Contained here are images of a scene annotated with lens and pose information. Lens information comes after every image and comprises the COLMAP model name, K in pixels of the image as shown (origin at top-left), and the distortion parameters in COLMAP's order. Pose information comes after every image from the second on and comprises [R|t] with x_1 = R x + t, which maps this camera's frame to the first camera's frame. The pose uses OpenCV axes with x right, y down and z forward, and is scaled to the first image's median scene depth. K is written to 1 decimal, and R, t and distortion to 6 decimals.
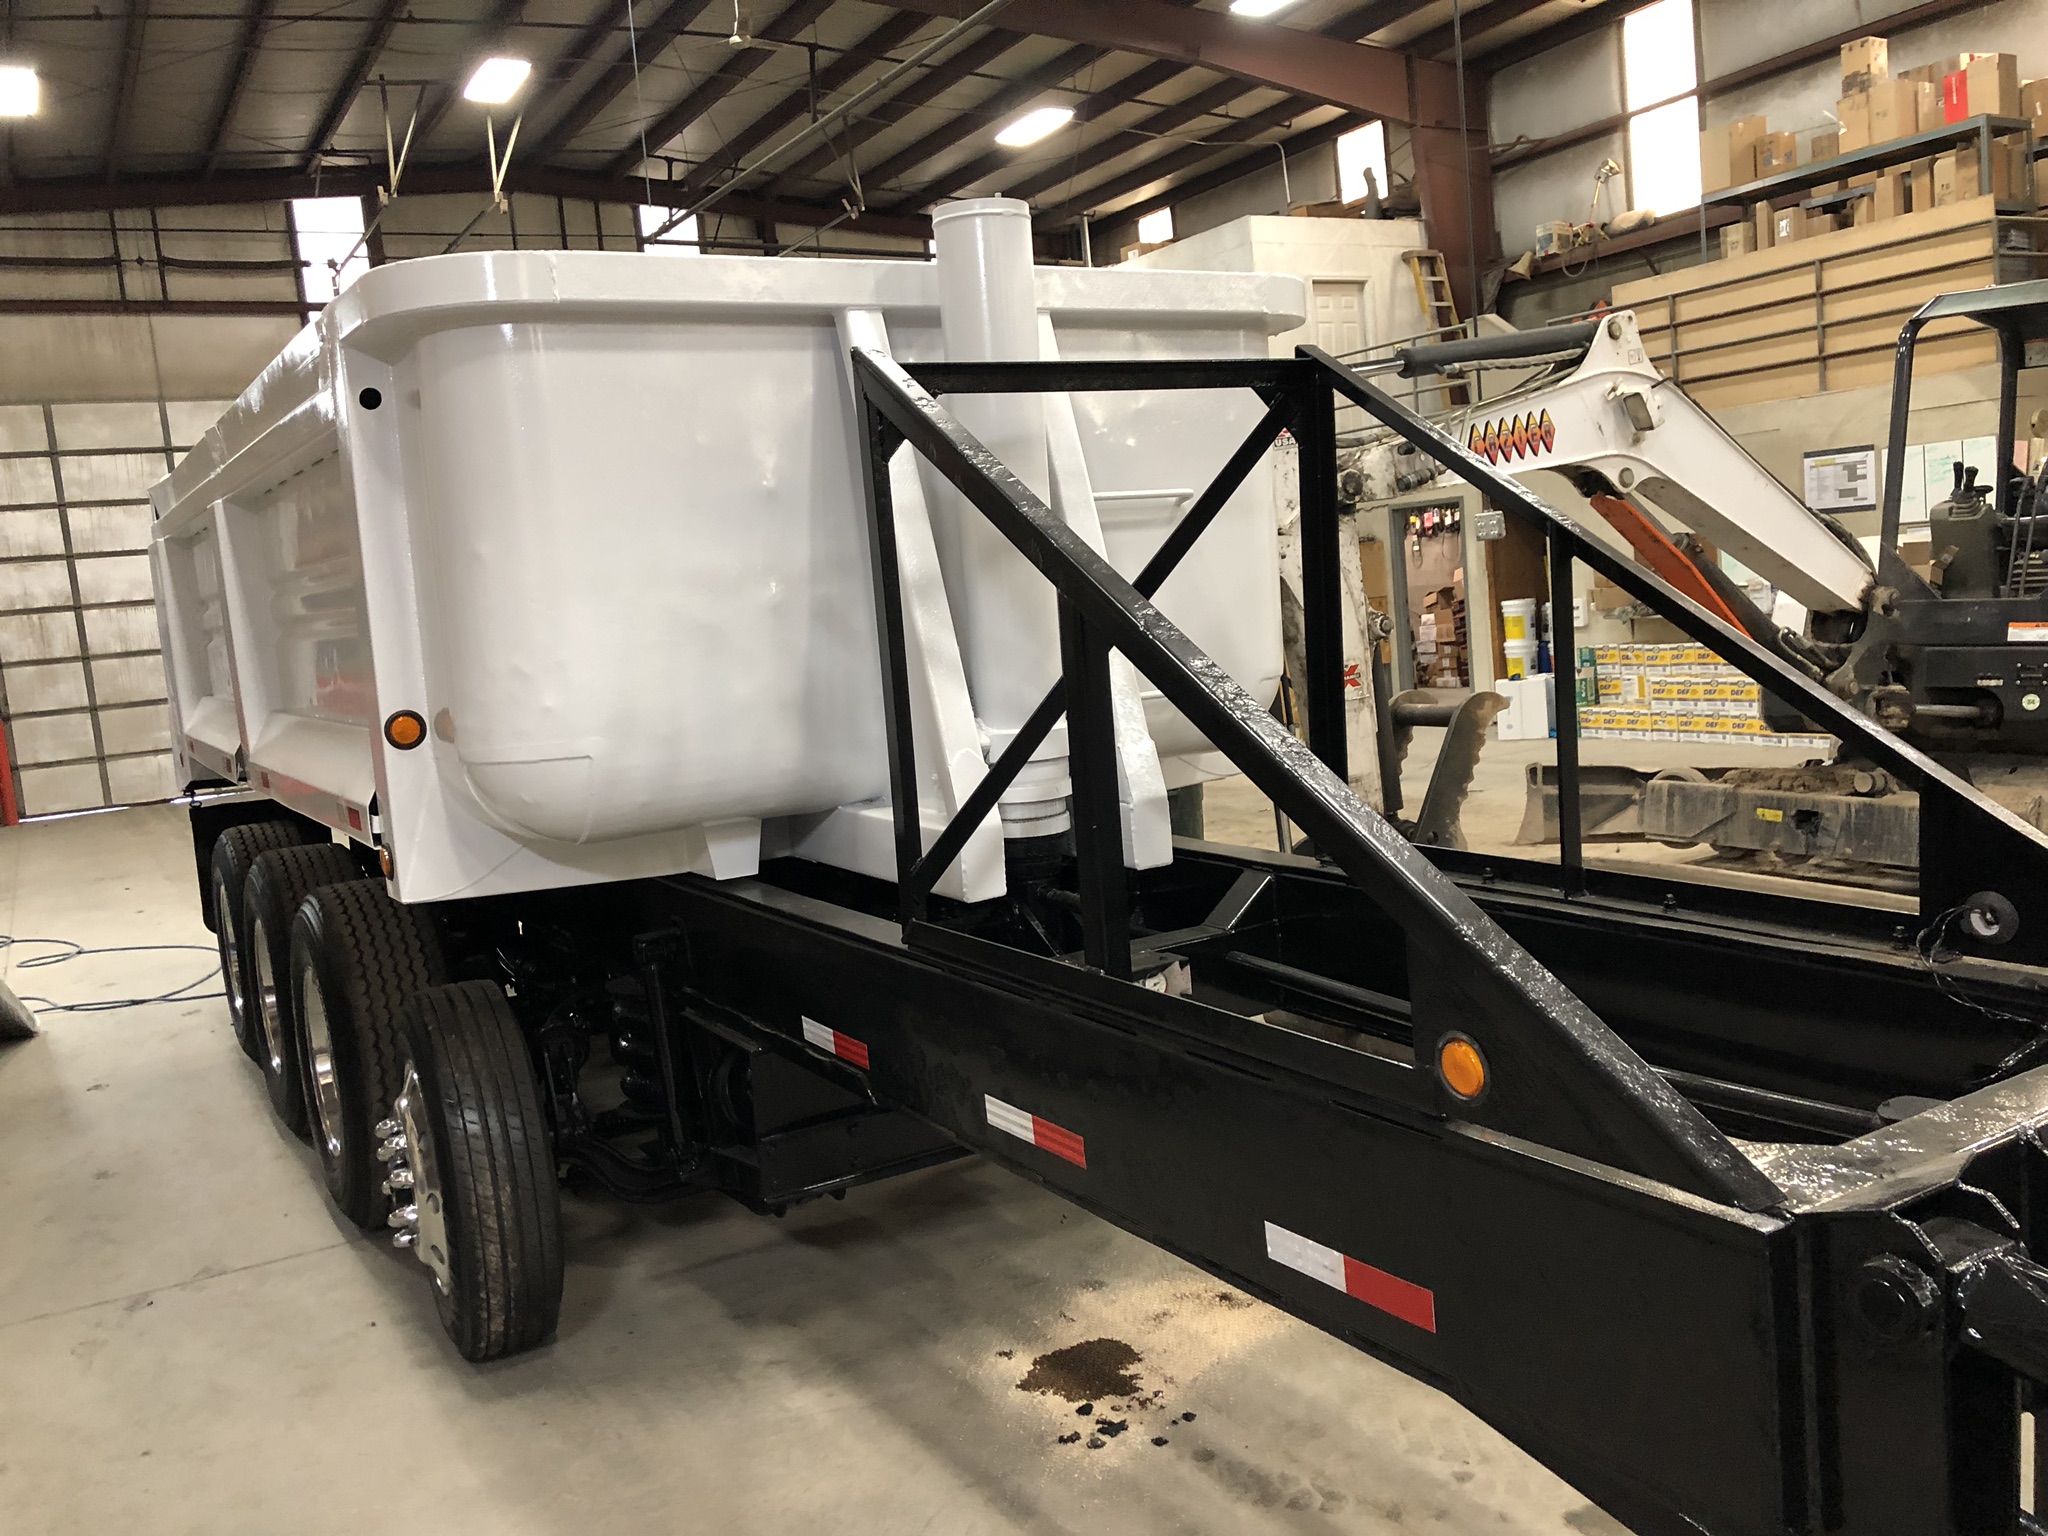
lens RADIAL K [[1701.3, 0, 1027.5], [0, 1701.3, 768.4], [0, 0, 1]] dist [0.008505, 0.003327]
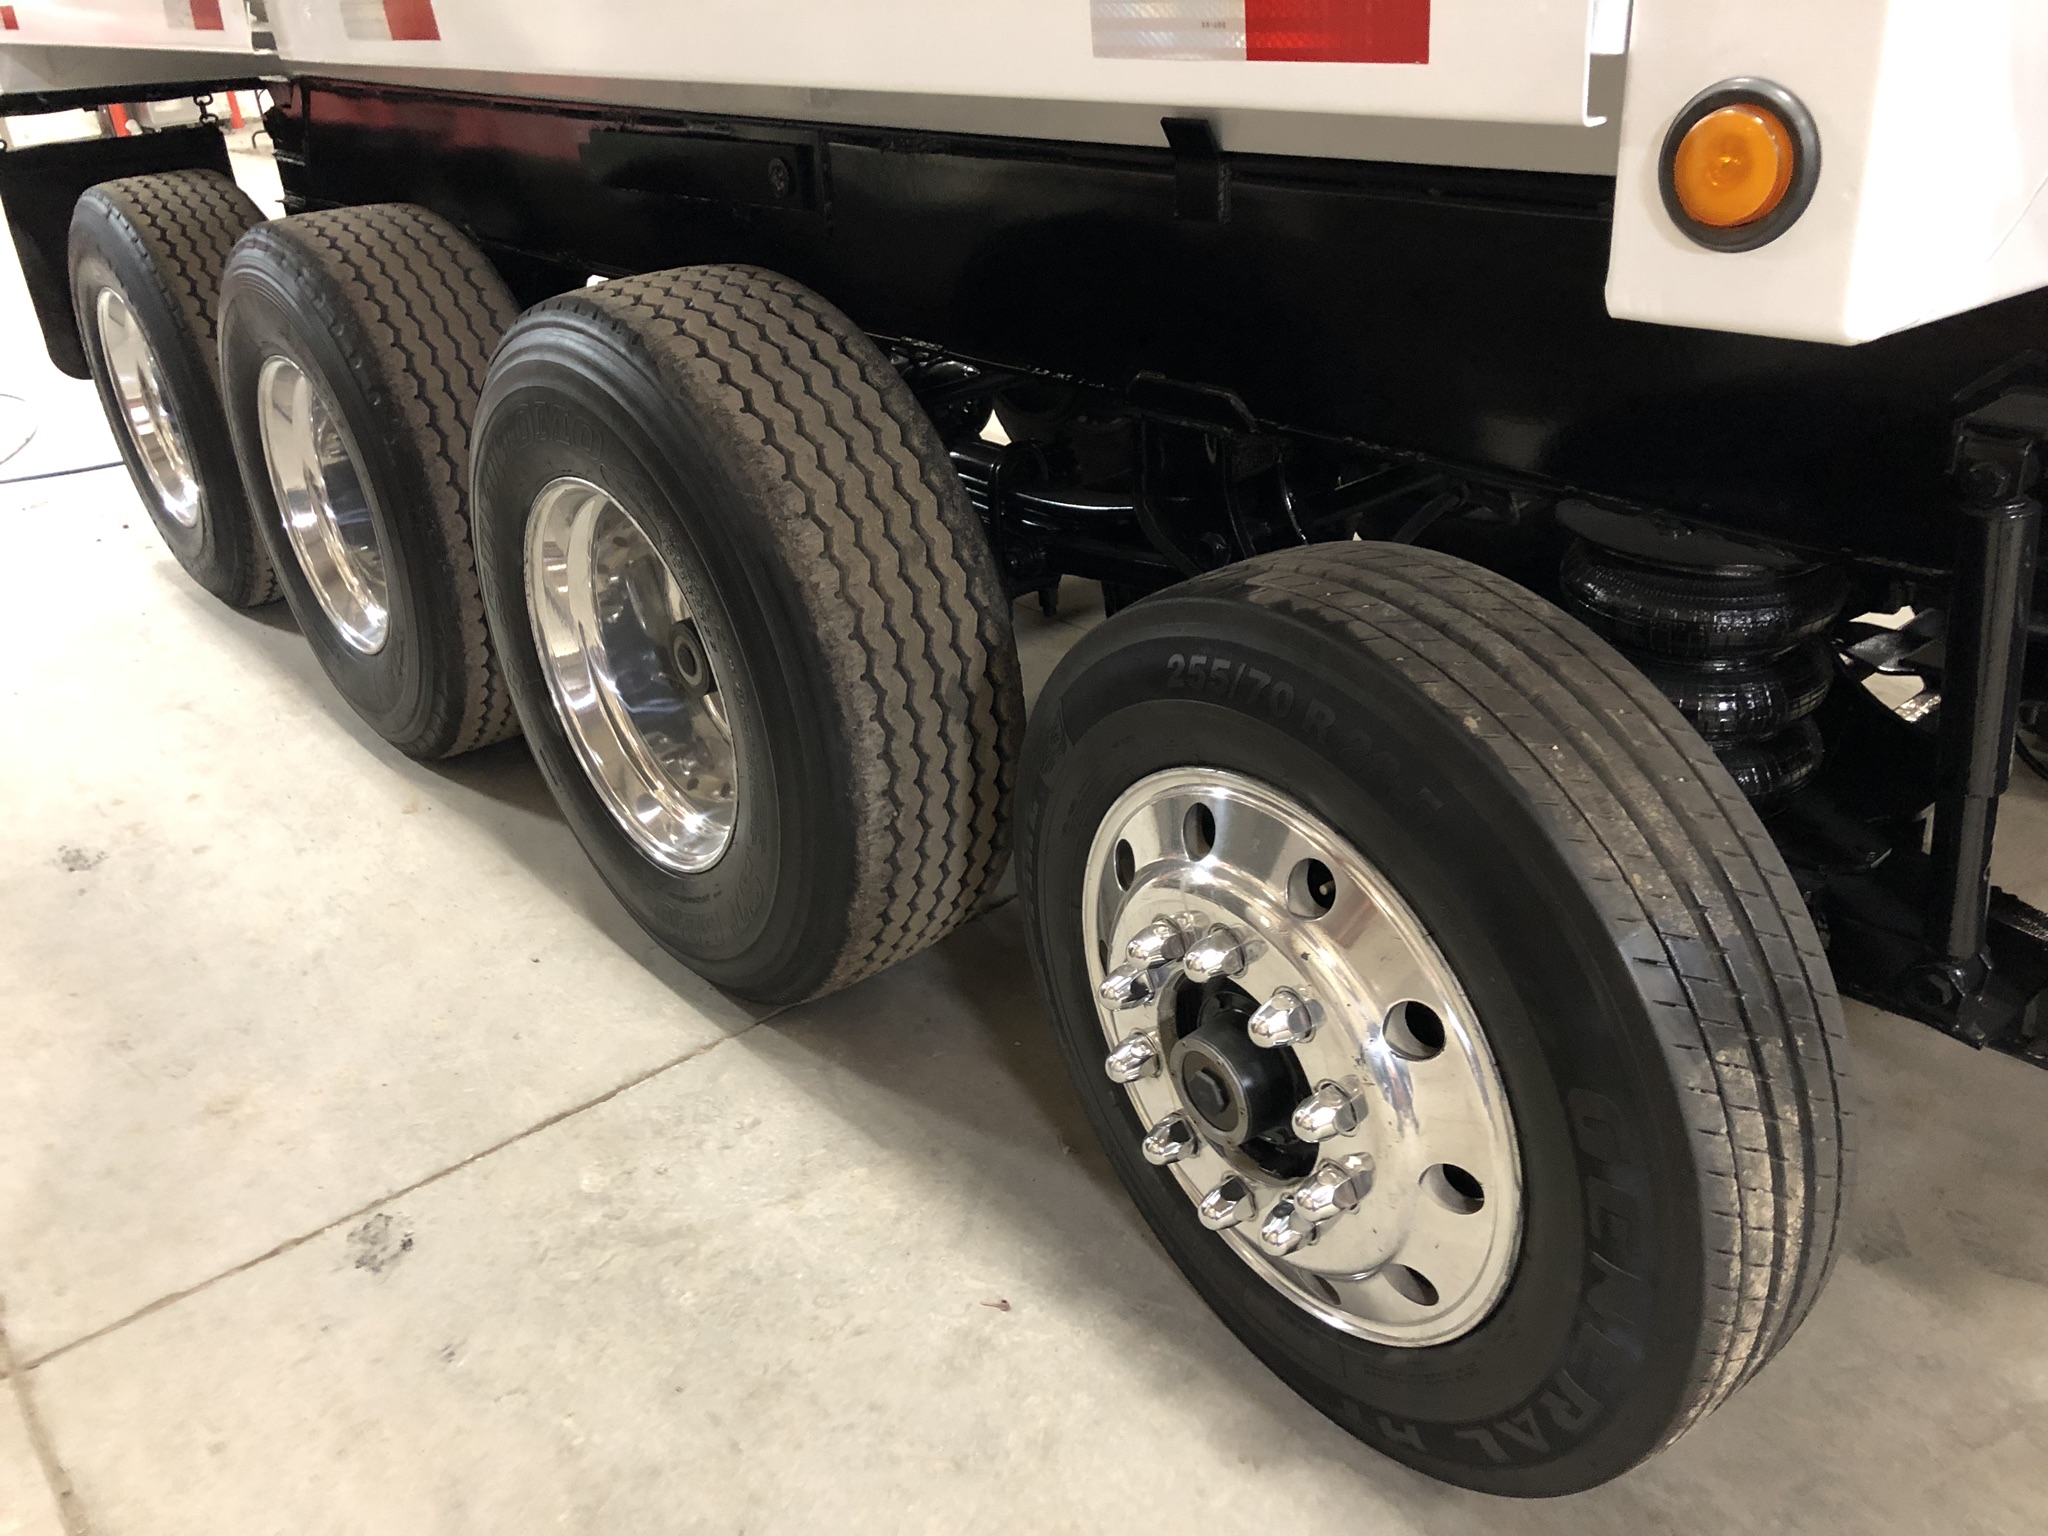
lens RADIAL K [[1701.3, 0, 1040.4], [0, 1701.3, 768.4], [0, 0, 1]] dist [0.008505, 0.003327]
pose [[0.987678, -0.051740, 0.147701, -0.399183], [-0.001178, 0.941285, 0.337612, 0.039826], [-0.156496, -0.333626, 0.929625, 0.581078]]
